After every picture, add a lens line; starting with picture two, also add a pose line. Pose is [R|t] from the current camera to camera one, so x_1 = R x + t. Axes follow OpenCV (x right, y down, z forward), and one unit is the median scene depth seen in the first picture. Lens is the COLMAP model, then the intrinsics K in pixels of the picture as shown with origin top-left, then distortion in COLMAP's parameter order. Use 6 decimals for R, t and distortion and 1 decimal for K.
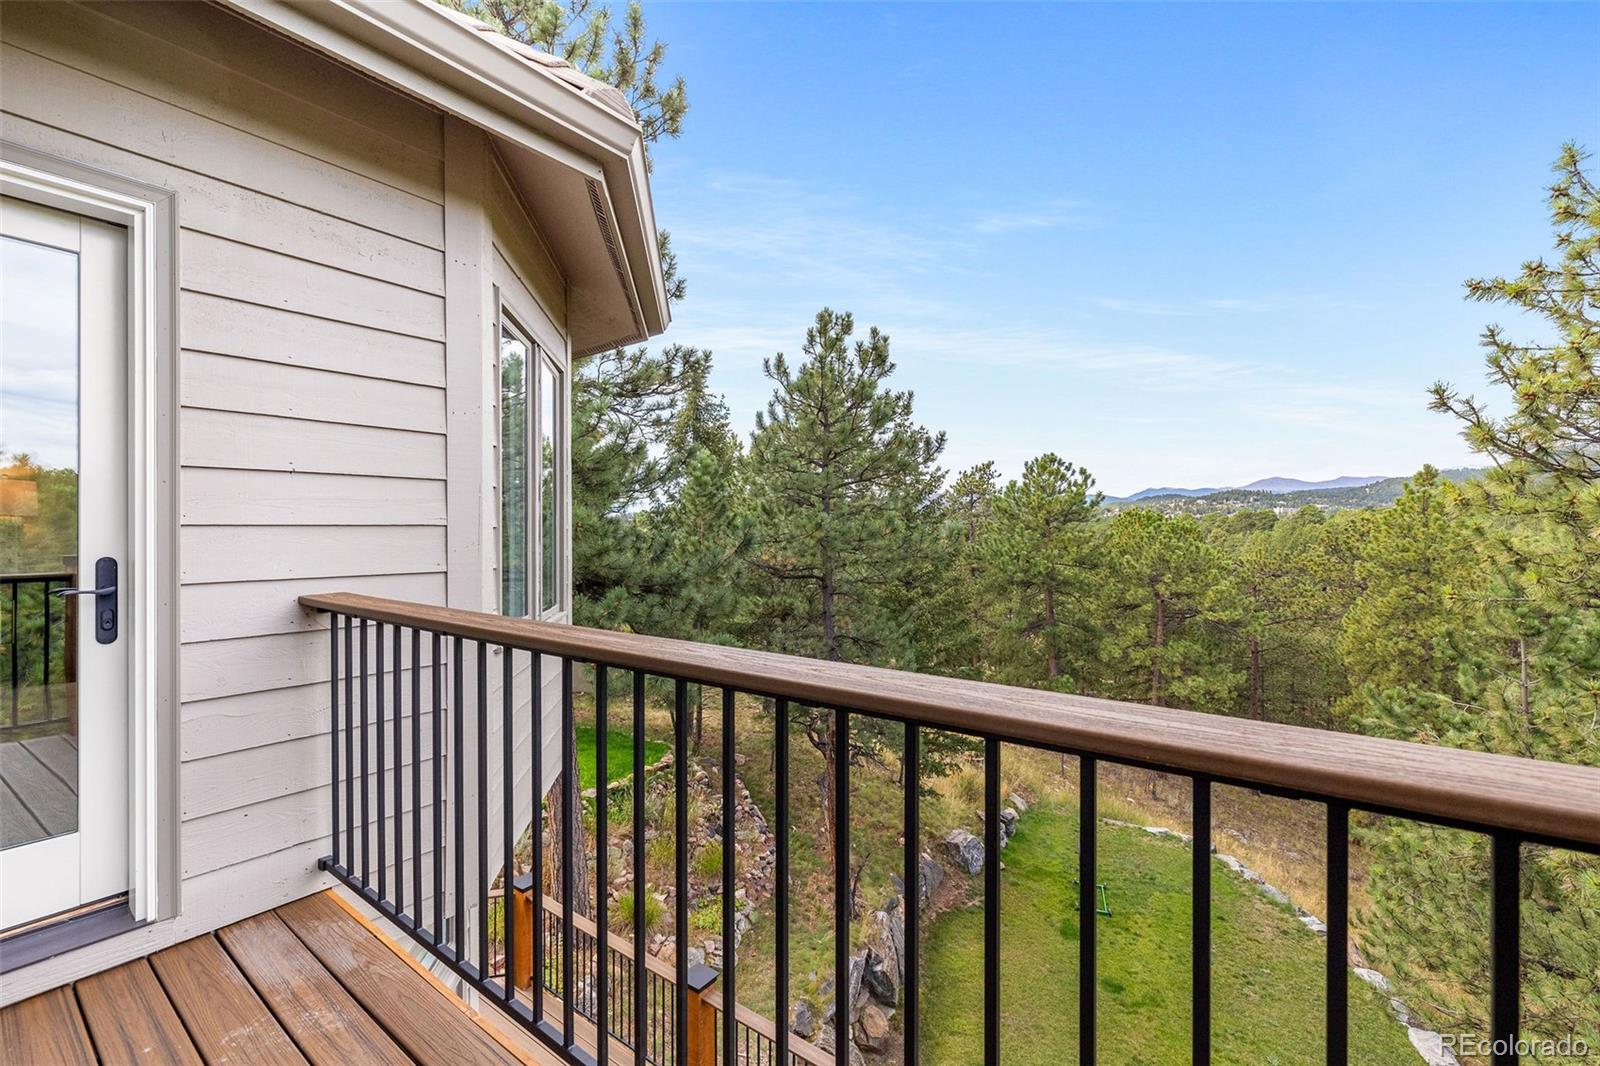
lens RADIAL K [[671.6, 0, 800.9], [0, 671.6, 535.1], [0, 0, 1]] dist [0.006694, 0.000247]
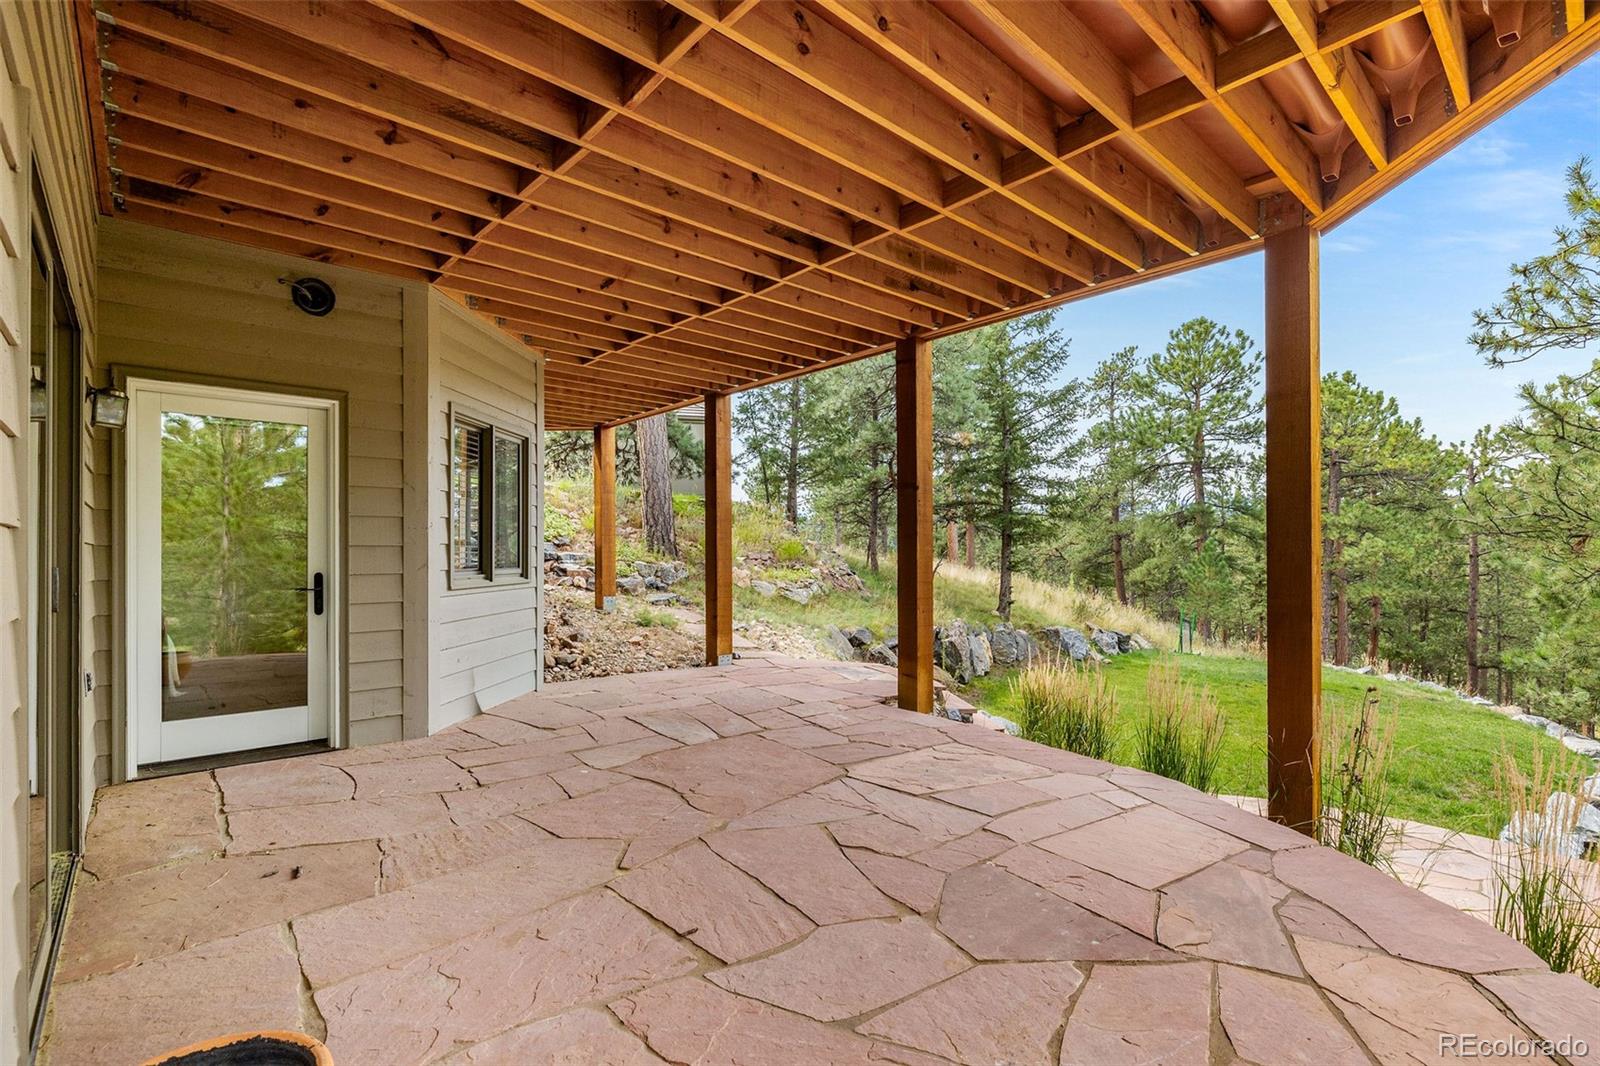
lens RADIAL K [[736.2, 0, 805.6], [0, 736.2, 548.4], [0, 0, 1]] dist [0.001349, 0.000691]
pose [[0.981989, -0.003002, -0.188914, 0.043406], [0.002277, 0.999989, -0.004052, 0.189921], [0.188924, 0.003549, 0.981985, -0.052185]]
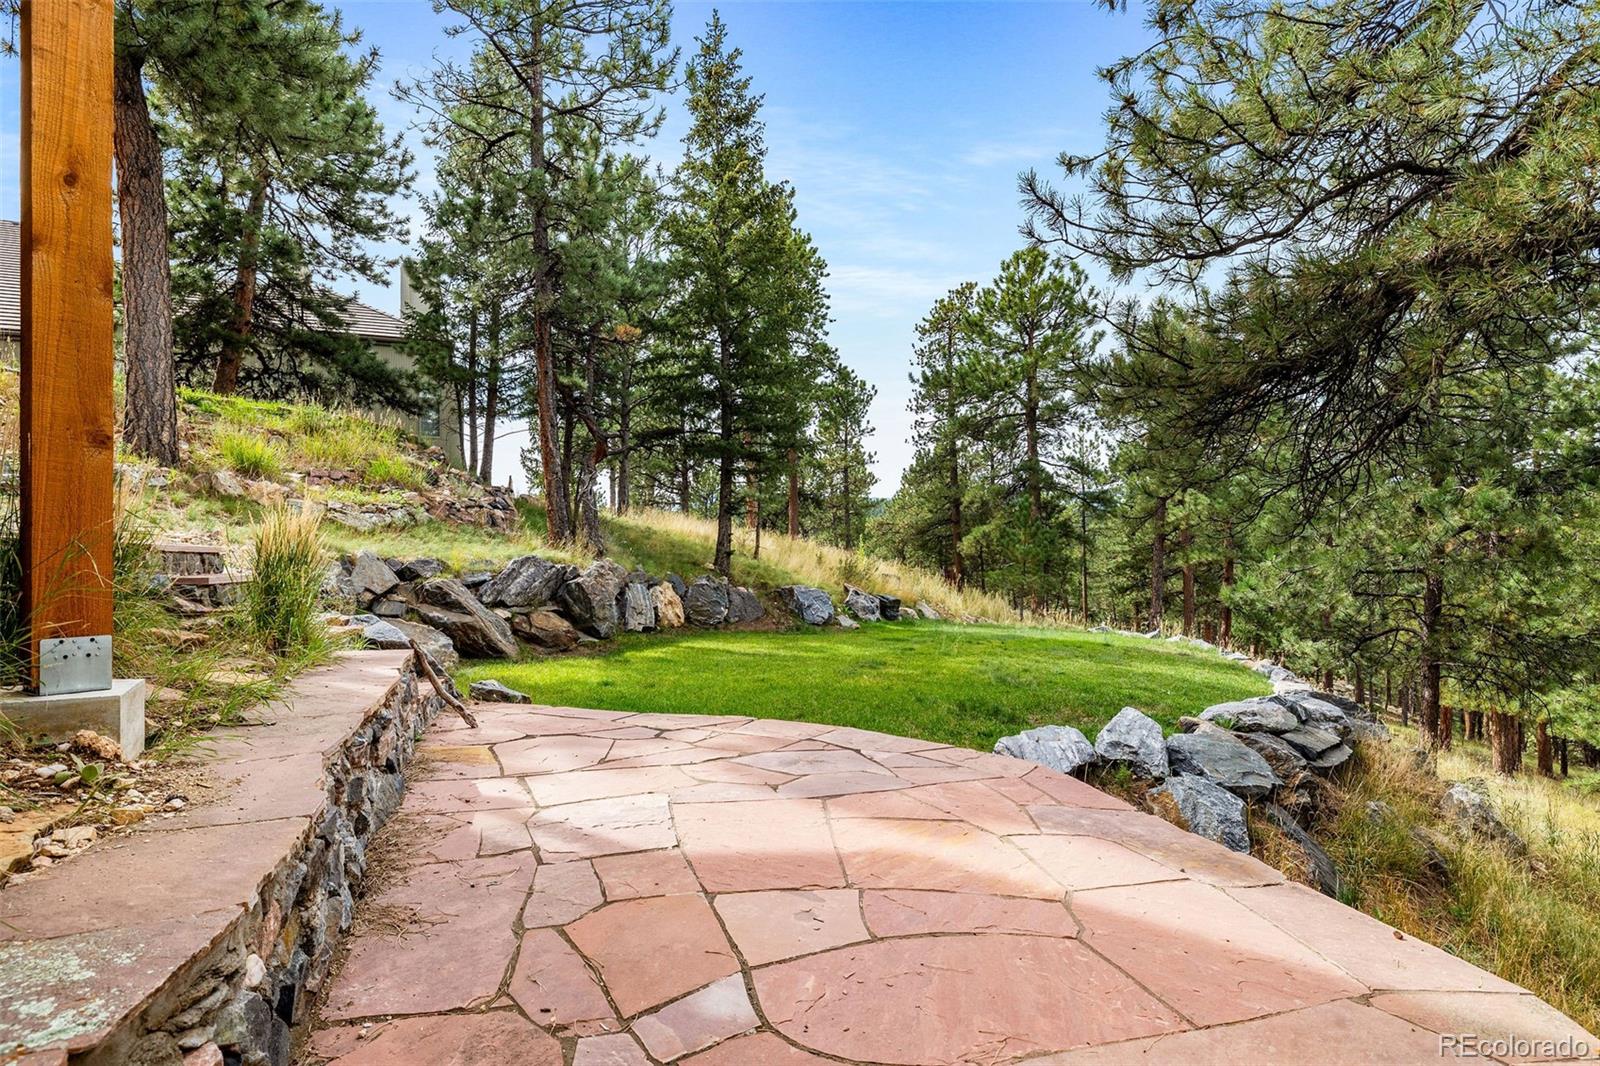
lens RADIAL K [[871.6, 0, 800.8], [0, 871.6, 535.3], [0, 0, 1]] dist [0.002017, 0.000056]
pose [[0.998338, -0.004522, -0.057447, 0.165112], [0.003667, 0.999881, -0.014982, 0.226286], [0.057508, 0.014747, 0.998236, -0.004292]]
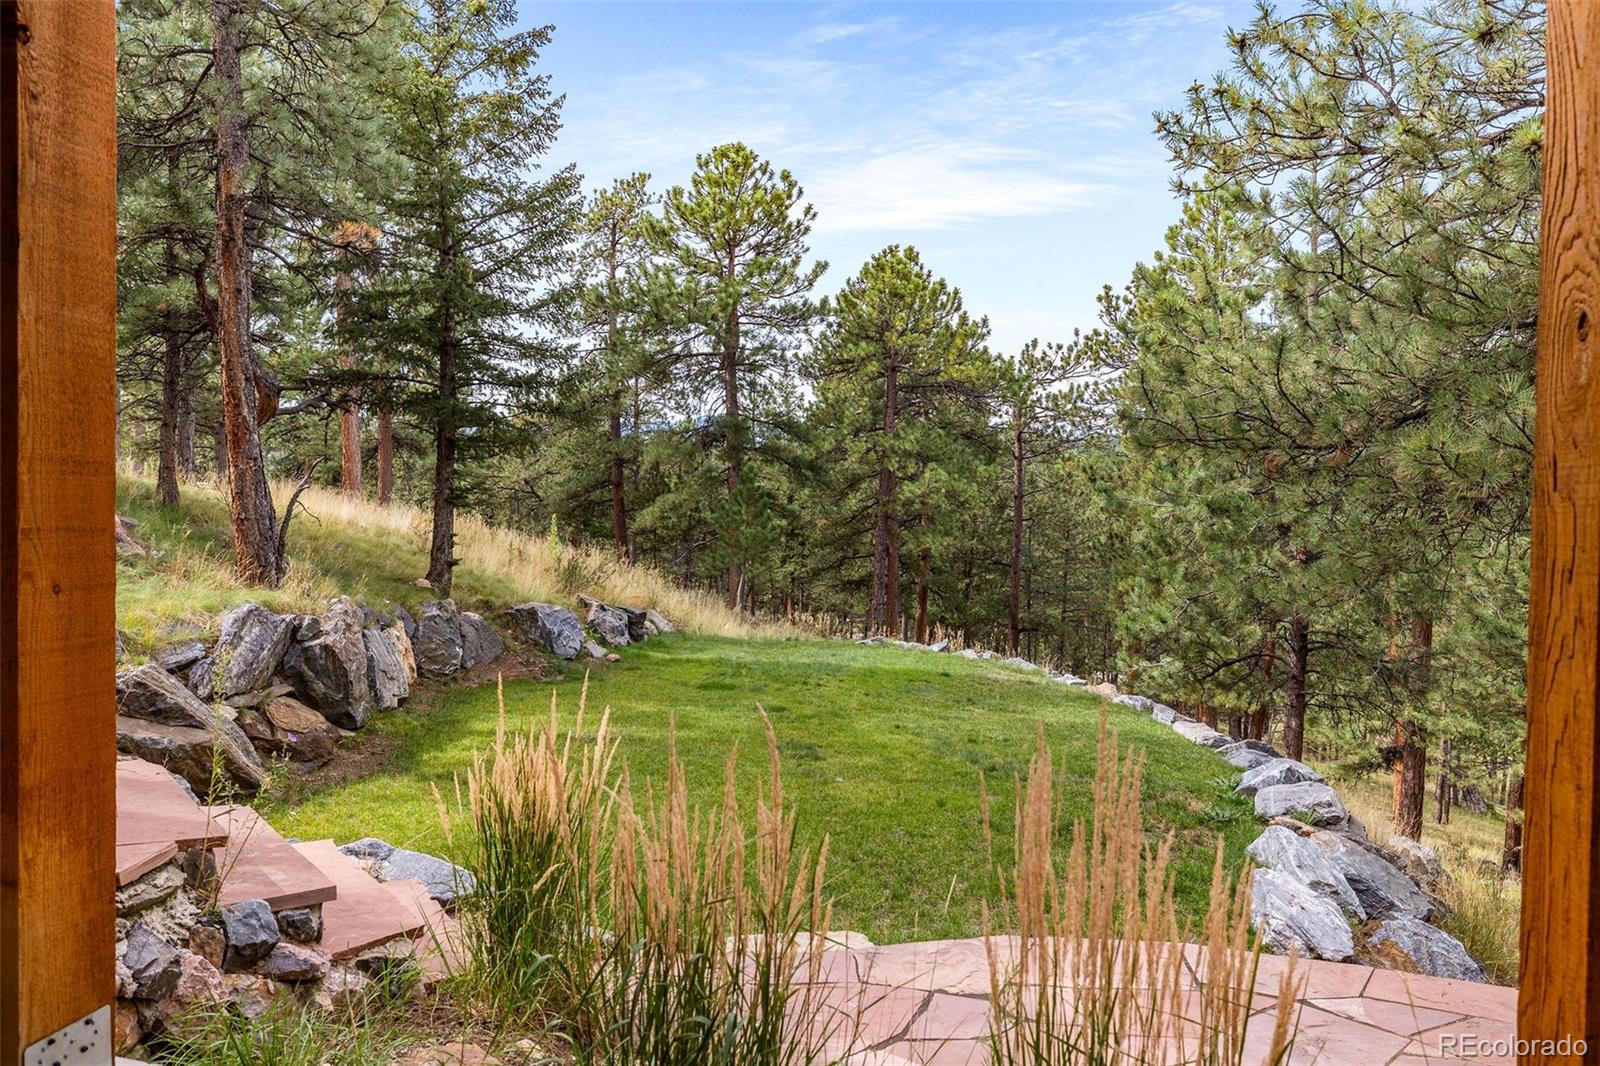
lens RADIAL K [[1104.5, 0, 796.7], [0, 1104.5, 520.2], [0, 0, 1]] dist [-0.003424, 0.001880]
pose [[0.927796, 0.004506, 0.373060, 0.052203], [-0.014636, 0.999597, 0.024328, 0.197948], [-0.372800, -0.028032, 0.927488, 0.047082]]
